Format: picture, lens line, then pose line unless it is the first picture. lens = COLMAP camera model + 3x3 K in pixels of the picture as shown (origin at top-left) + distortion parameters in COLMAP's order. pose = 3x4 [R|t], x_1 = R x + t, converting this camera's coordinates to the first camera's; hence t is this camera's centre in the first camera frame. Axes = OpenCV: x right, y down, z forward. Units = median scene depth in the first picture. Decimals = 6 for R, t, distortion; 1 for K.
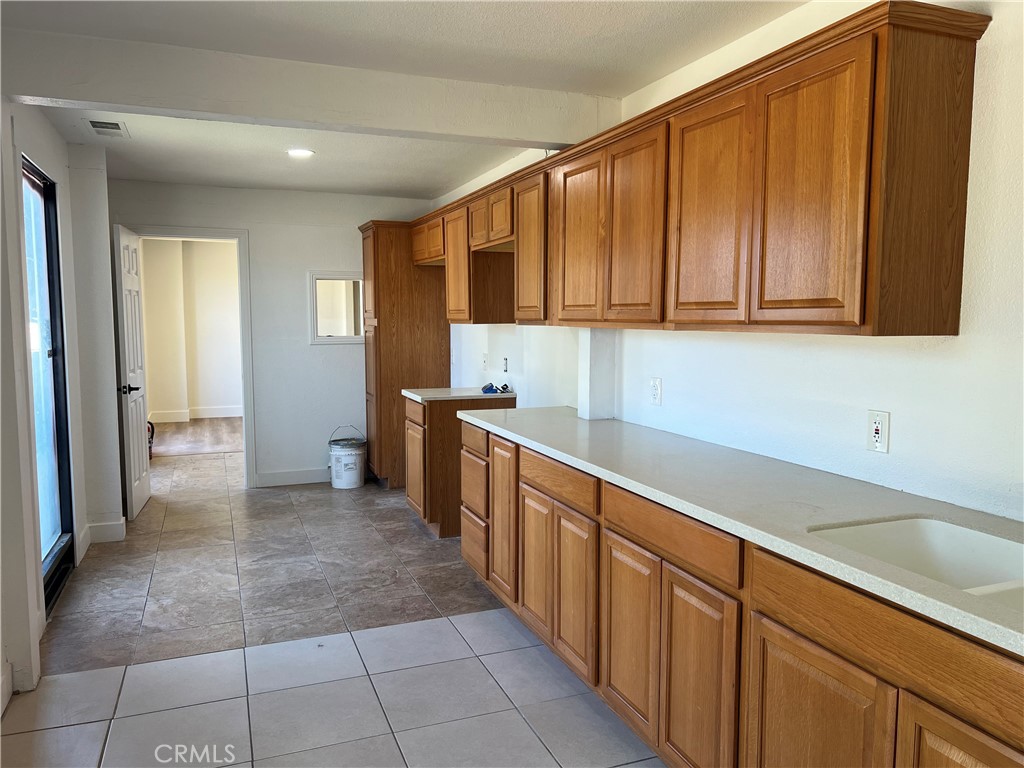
lens RADIAL K [[769.2, 0, 512.2], [0, 769.2, 386.4], [0, 0, 1]] dist [0.047212, -0.067533]
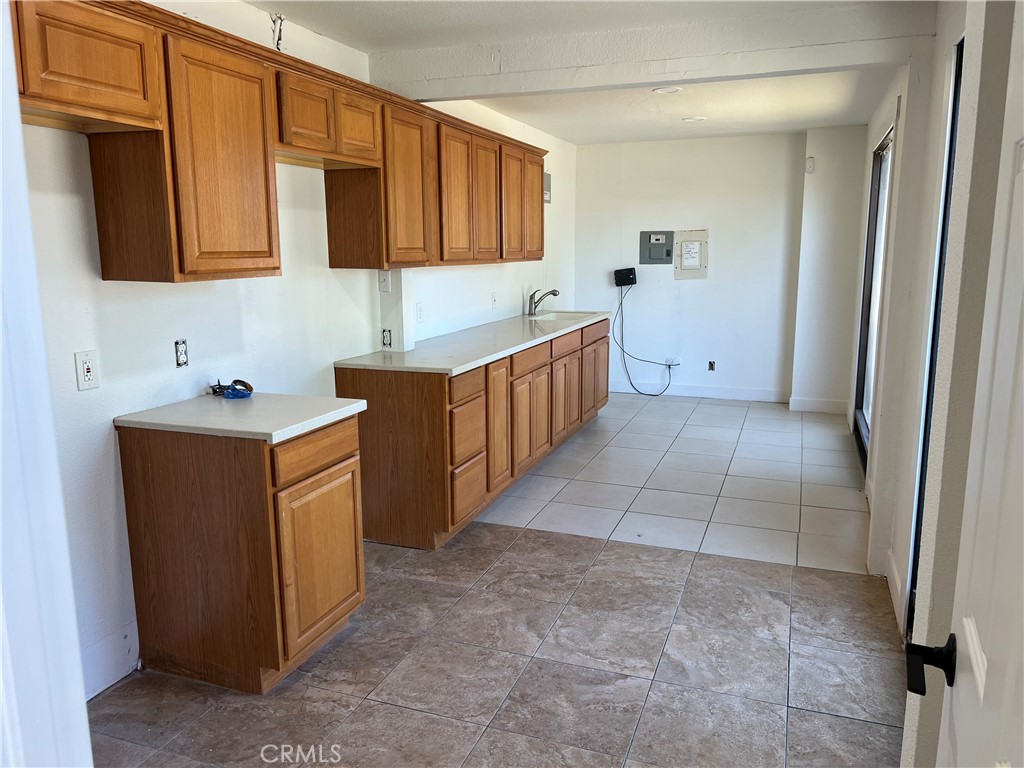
lens RADIAL K [[769.2, 0, 514.1], [0, 769.2, 381.3], [0, 0, 1]] dist [0.047212, -0.067533]
pose [[-0.748696, -0.113408, 0.653141, -0.728266], [0.066943, 0.967287, 0.244691, -0.171118], [-0.659525, 0.226922, -0.716612, 1.644431]]
